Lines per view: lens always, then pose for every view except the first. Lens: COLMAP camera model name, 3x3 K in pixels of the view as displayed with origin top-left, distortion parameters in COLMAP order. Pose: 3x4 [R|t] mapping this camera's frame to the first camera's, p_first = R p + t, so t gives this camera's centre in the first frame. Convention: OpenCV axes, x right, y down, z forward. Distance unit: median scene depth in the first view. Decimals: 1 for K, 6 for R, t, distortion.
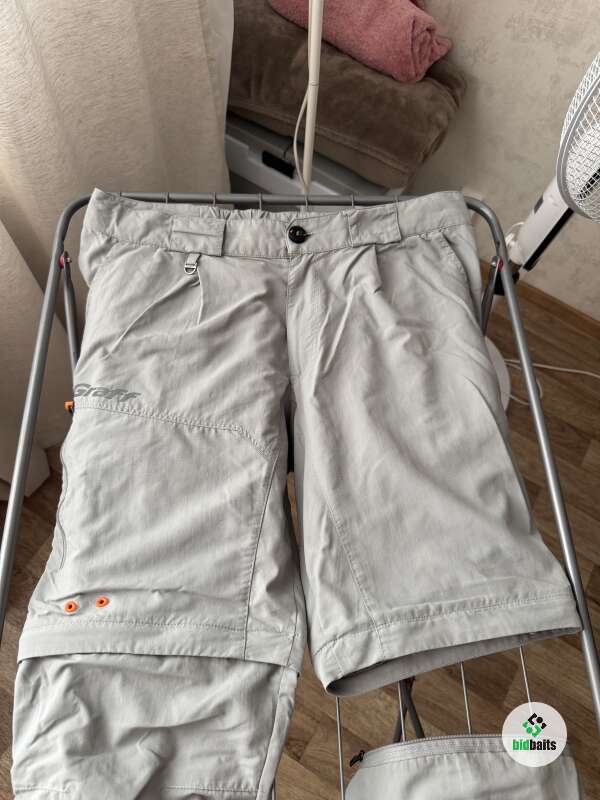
lens RADIAL K [[558.9, 0, 306.1], [0, 558.9, 394.2], [0, 0, 1]] dist [0.018718, -0.028766]
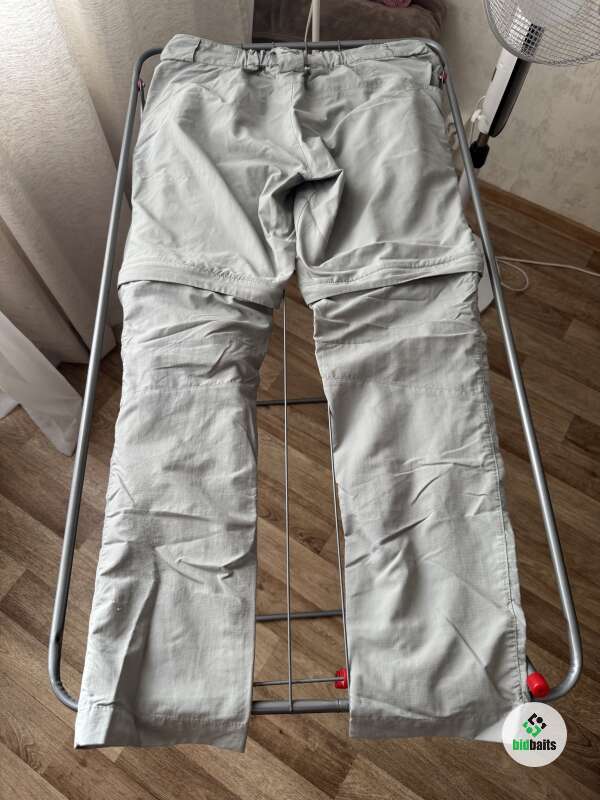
lens RADIAL K [[558.9, 0, 300.7], [0, 558.9, 399.9], [0, 0, 1]] dist [0.018718, -0.028766]
pose [[0.997502, -0.019425, -0.067909, 0.068033], [0.016884, 0.999143, -0.037789, 0.668008], [0.068585, 0.036548, 0.996976, -0.415832]]
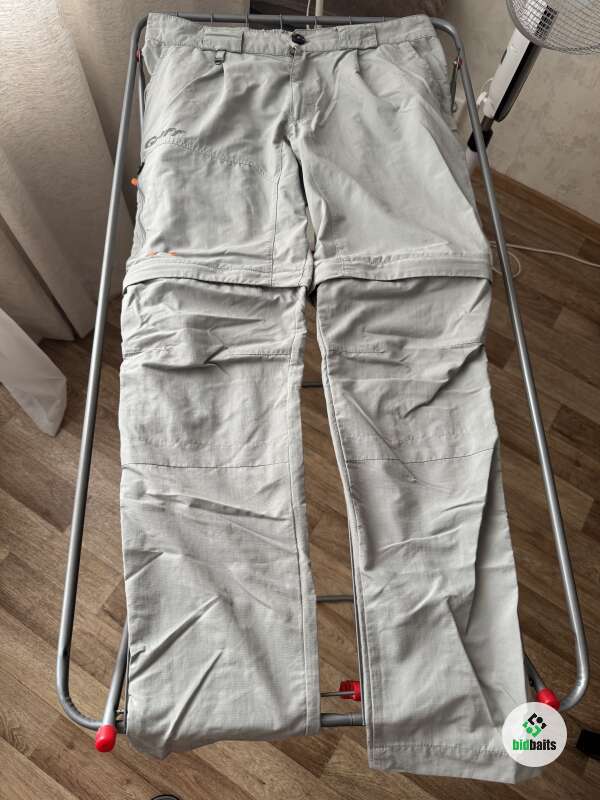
lens RADIAL K [[558.9, 0, 300.5], [0, 558.9, 399.8], [0, 0, 1]] dist [0.018718, -0.028766]
pose [[0.999716, 0.006066, -0.023039, -0.002206], [-0.005627, 0.999802, 0.019080, 0.598896], [0.023150, -0.018945, 0.999552, -0.390669]]
